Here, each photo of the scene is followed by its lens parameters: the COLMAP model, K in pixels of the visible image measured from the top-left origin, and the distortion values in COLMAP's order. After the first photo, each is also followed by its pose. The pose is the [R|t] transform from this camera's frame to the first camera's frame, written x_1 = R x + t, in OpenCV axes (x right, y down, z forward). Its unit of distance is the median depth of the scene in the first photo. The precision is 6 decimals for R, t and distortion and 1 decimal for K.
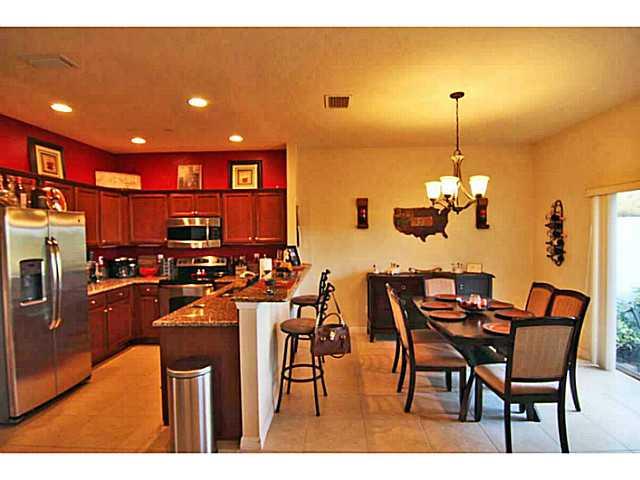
lens RADIAL K [[364.6, 0, 323.0], [0, 364.6, 240.1], [0, 0, 1]] dist [-0.005169, -0.003487]
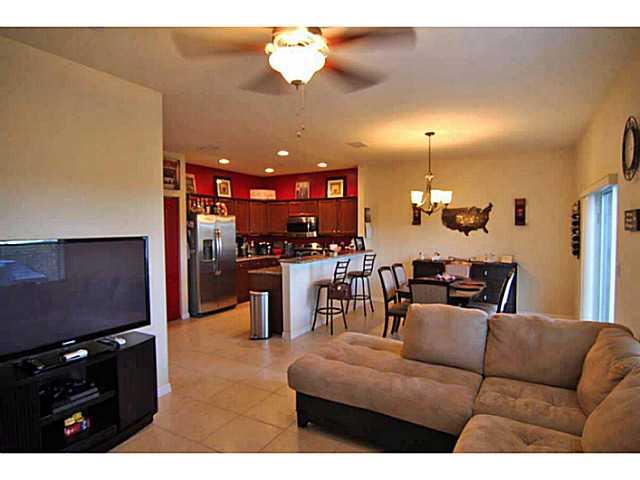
lens RADIAL K [[364.6, 0, 323.0], [0, 364.6, 240.1], [0, 0, 1]] dist [-0.005169, -0.003487]
pose [[0.888243, 0.022964, -0.458800, 0.430040], [-0.016103, 0.999692, 0.018862, 0.003692], [0.459092, -0.009366, 0.888339, -0.318134]]
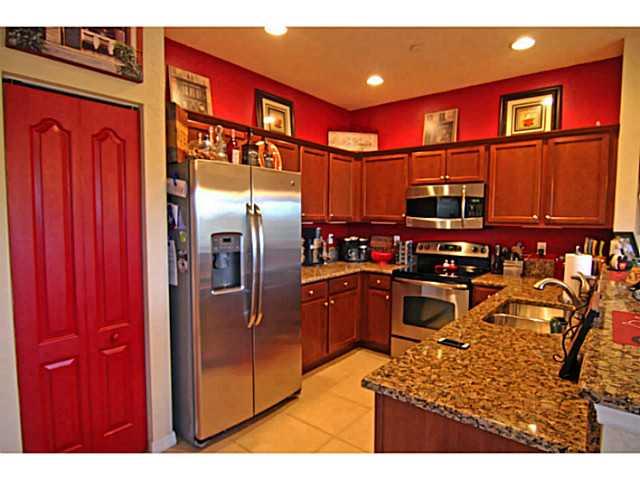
lens RADIAL K [[364.6, 0, 323.0], [0, 364.6, 240.1], [0, 0, 1]] dist [-0.005169, -0.003487]
pose [[0.803402, 0.060359, -0.592370, -0.123377], [-0.033821, 0.997869, 0.055807, 0.012167], [0.594476, -0.024801, 0.803731, 0.309938]]
